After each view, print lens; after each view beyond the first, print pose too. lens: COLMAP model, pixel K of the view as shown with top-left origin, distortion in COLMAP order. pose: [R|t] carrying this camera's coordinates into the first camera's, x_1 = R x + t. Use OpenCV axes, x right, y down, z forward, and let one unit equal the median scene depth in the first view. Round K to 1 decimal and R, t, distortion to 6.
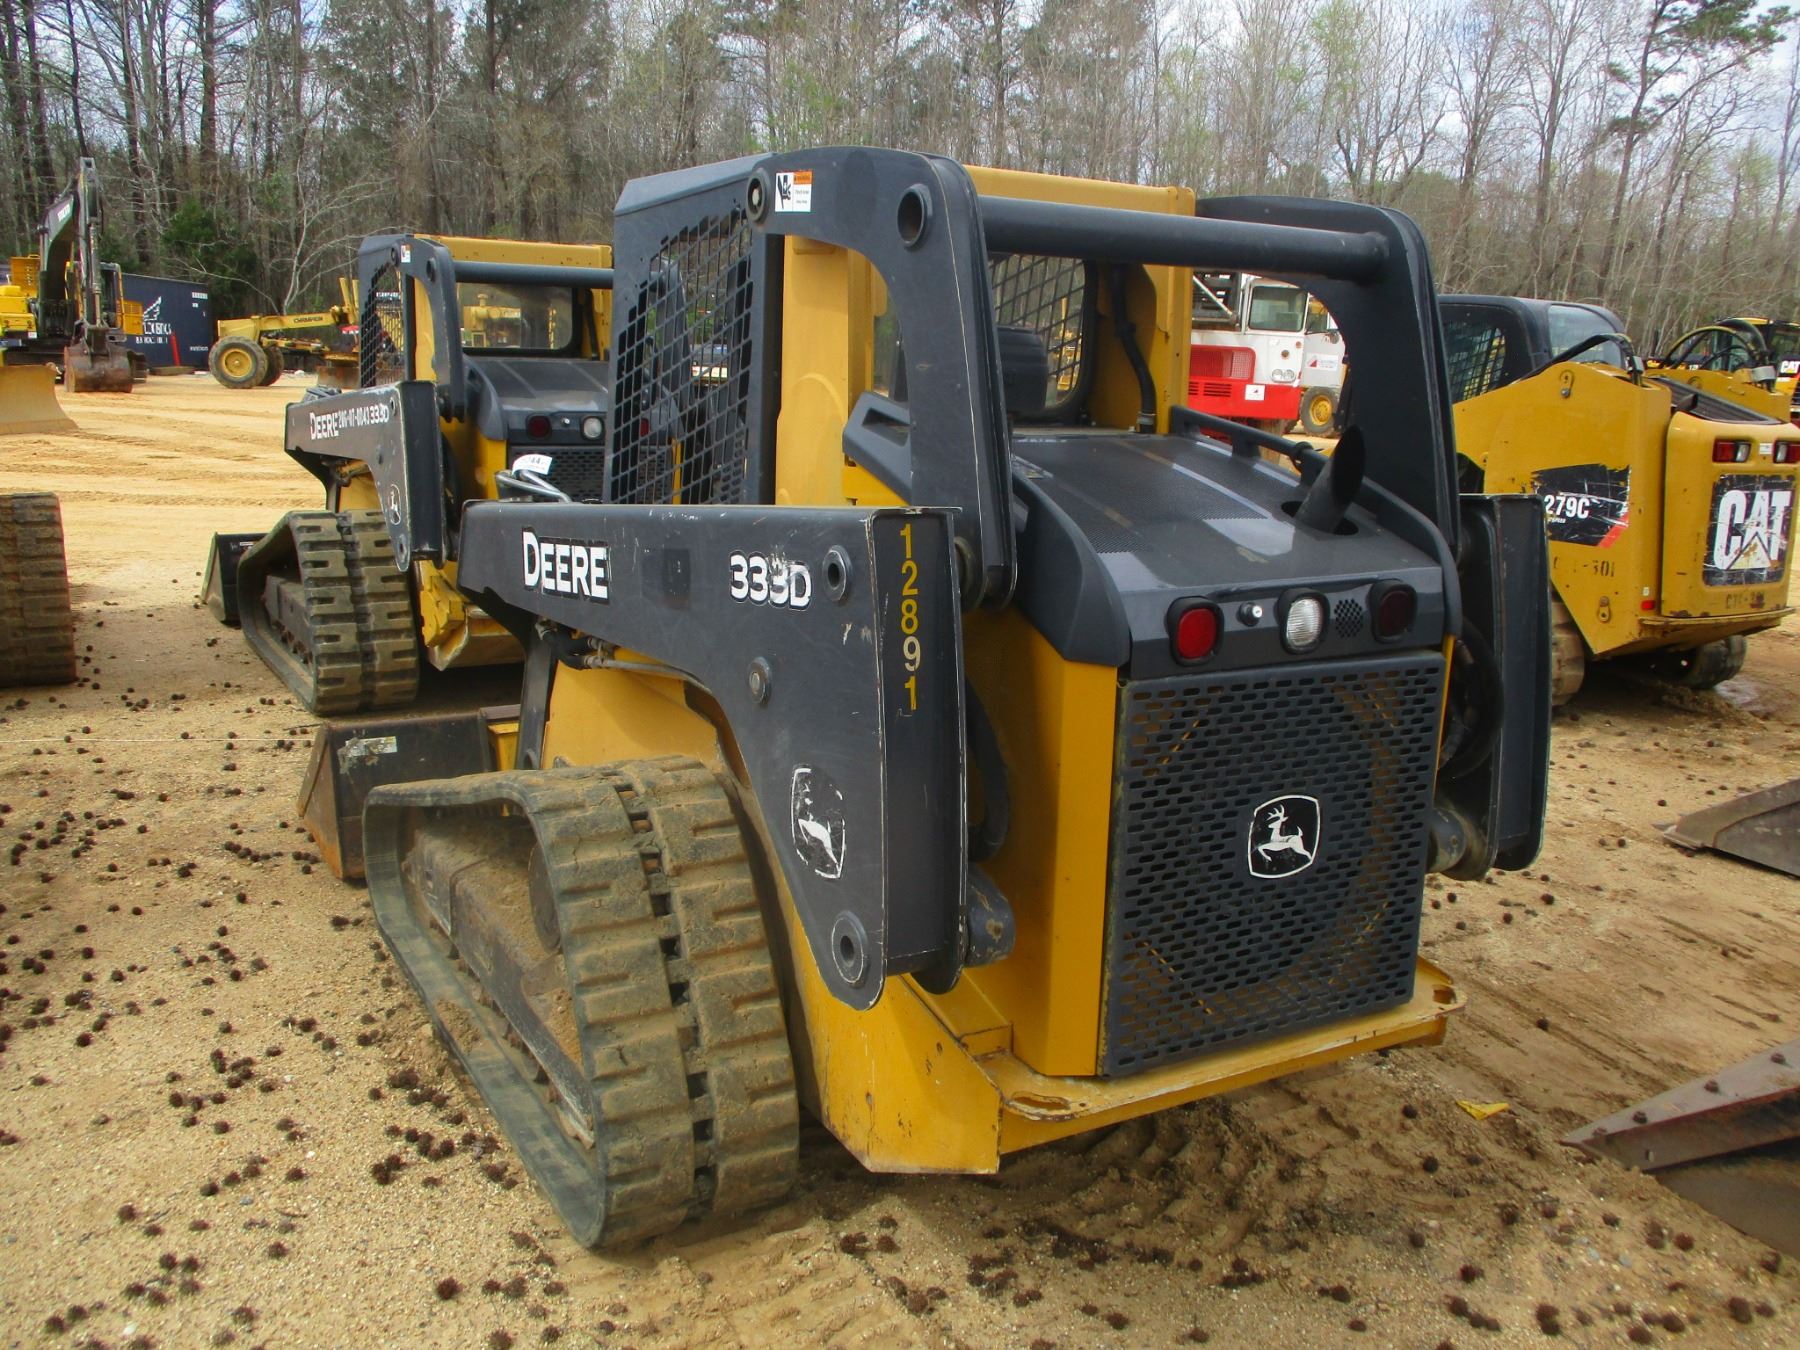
lens RADIAL K [[1506.4, 0, 919.6], [0, 1506.4, 676.9], [0, 0, 1]] dist [-0.050117, 0.007880]
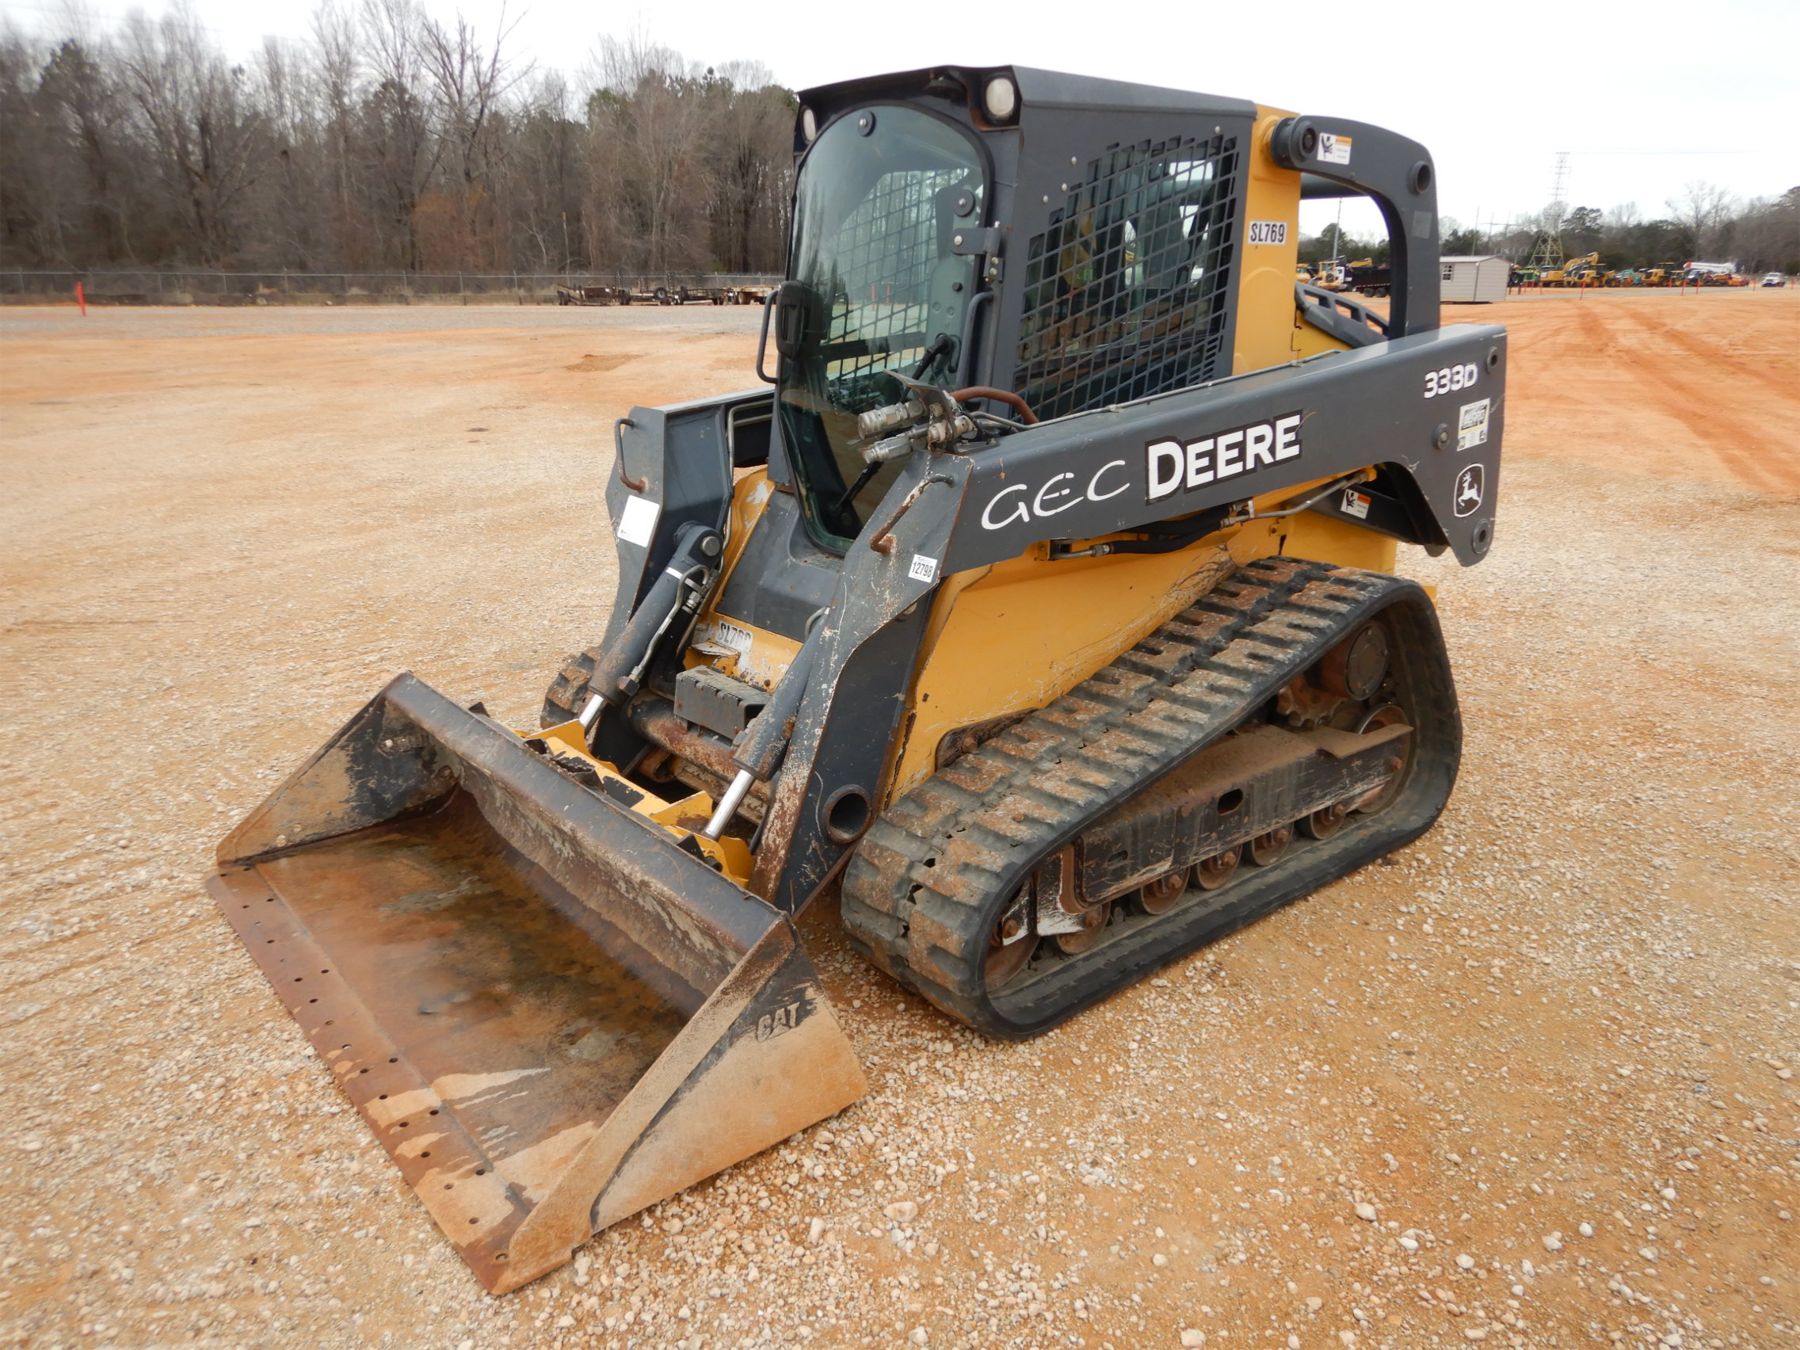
lens RADIAL K [[1270.4, 0, 900.0], [0, 1270.4, 675.0], [0, 0, 1]] dist [-0.002225, 0.000819]
pose [[-0.152161, -0.322317, 0.934323, -1.080876], [0.195718, 0.916784, 0.348140, -0.284611], [-0.968783, 0.235837, -0.076416, 1.274128]]
